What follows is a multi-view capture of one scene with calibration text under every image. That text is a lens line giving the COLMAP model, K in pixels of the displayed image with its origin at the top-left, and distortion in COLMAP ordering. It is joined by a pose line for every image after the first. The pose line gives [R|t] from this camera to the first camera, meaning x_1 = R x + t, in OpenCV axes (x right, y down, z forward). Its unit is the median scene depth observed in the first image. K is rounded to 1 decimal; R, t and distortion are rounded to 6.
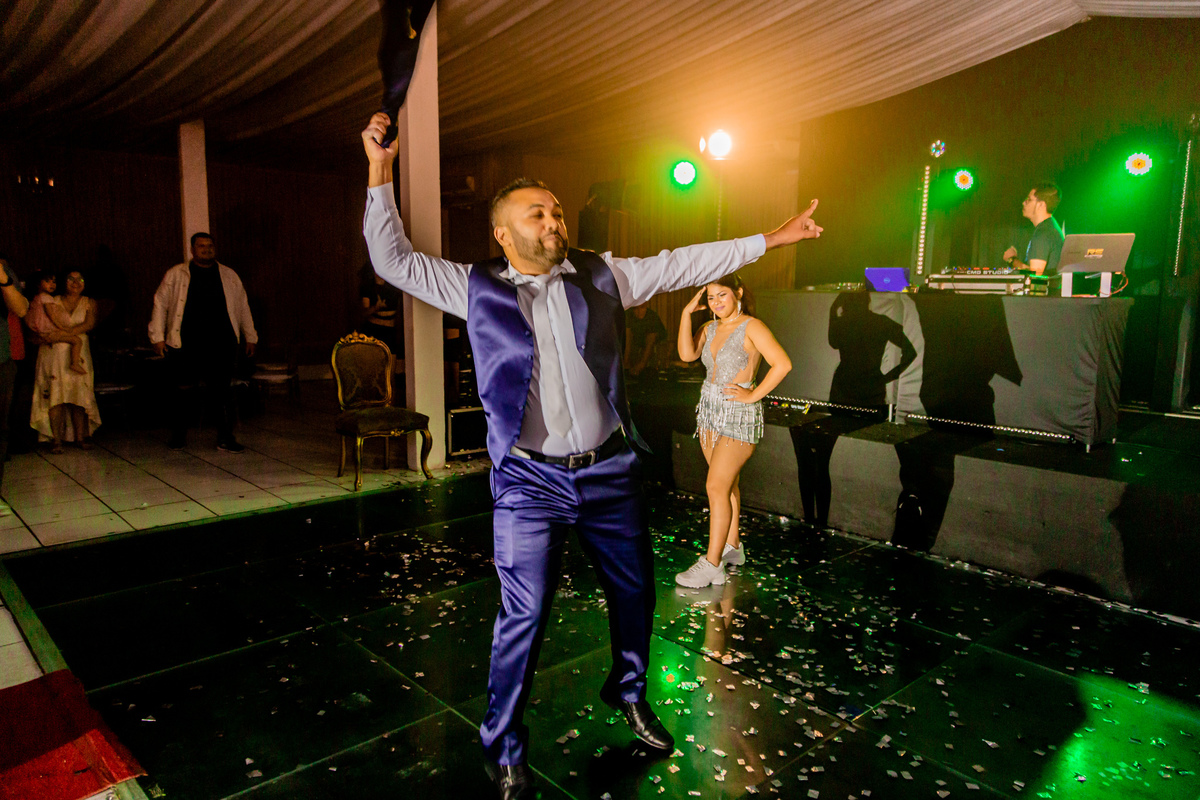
lens RADIAL K [[831.2, 0, 599.1], [0, 831.2, 380.4], [0, 0, 1]] dist [0.019092, -0.002409]
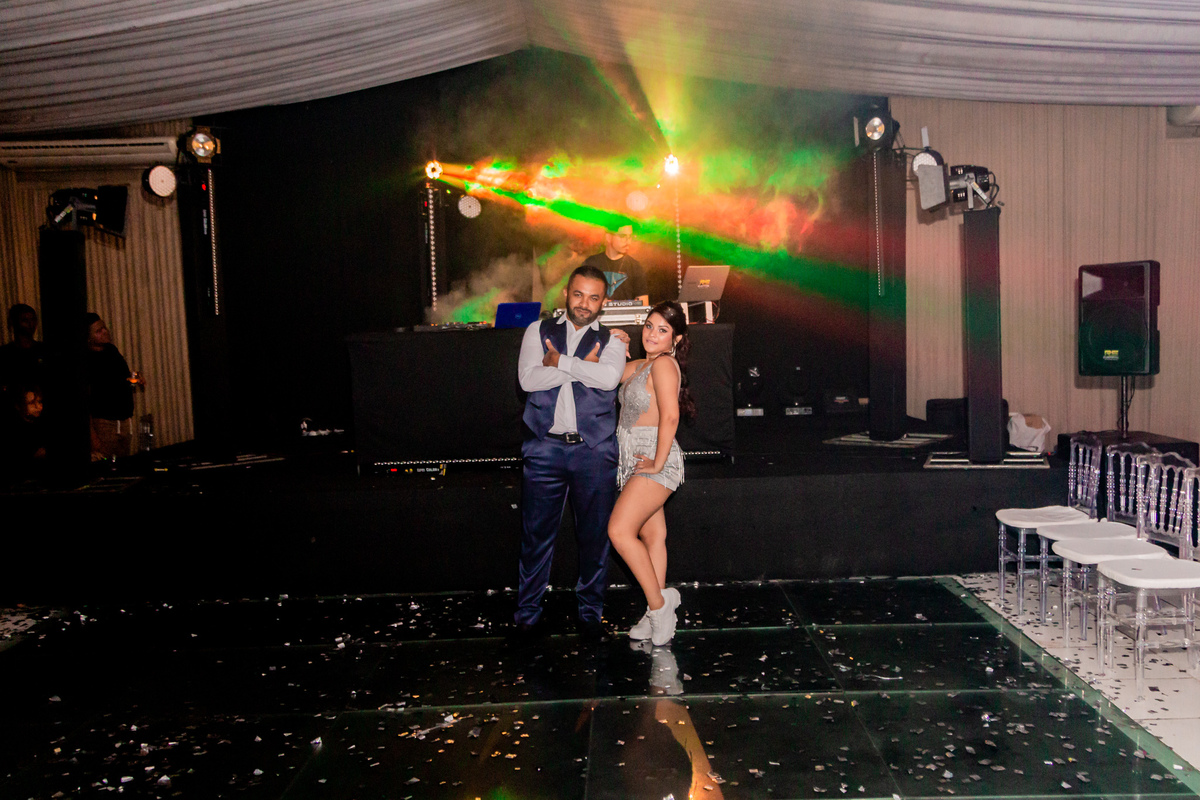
lens RADIAL K [[1159.7, 0, 636.2], [0, 1159.7, 402.4], [0, 0, 1]] dist [0.055428, -0.003171]
pose [[0.670585, -0.091502, 0.736168, -0.569820], [0.130824, 0.991397, 0.004056, -0.015022], [-0.730206, 0.093588, 0.676787, 0.048877]]
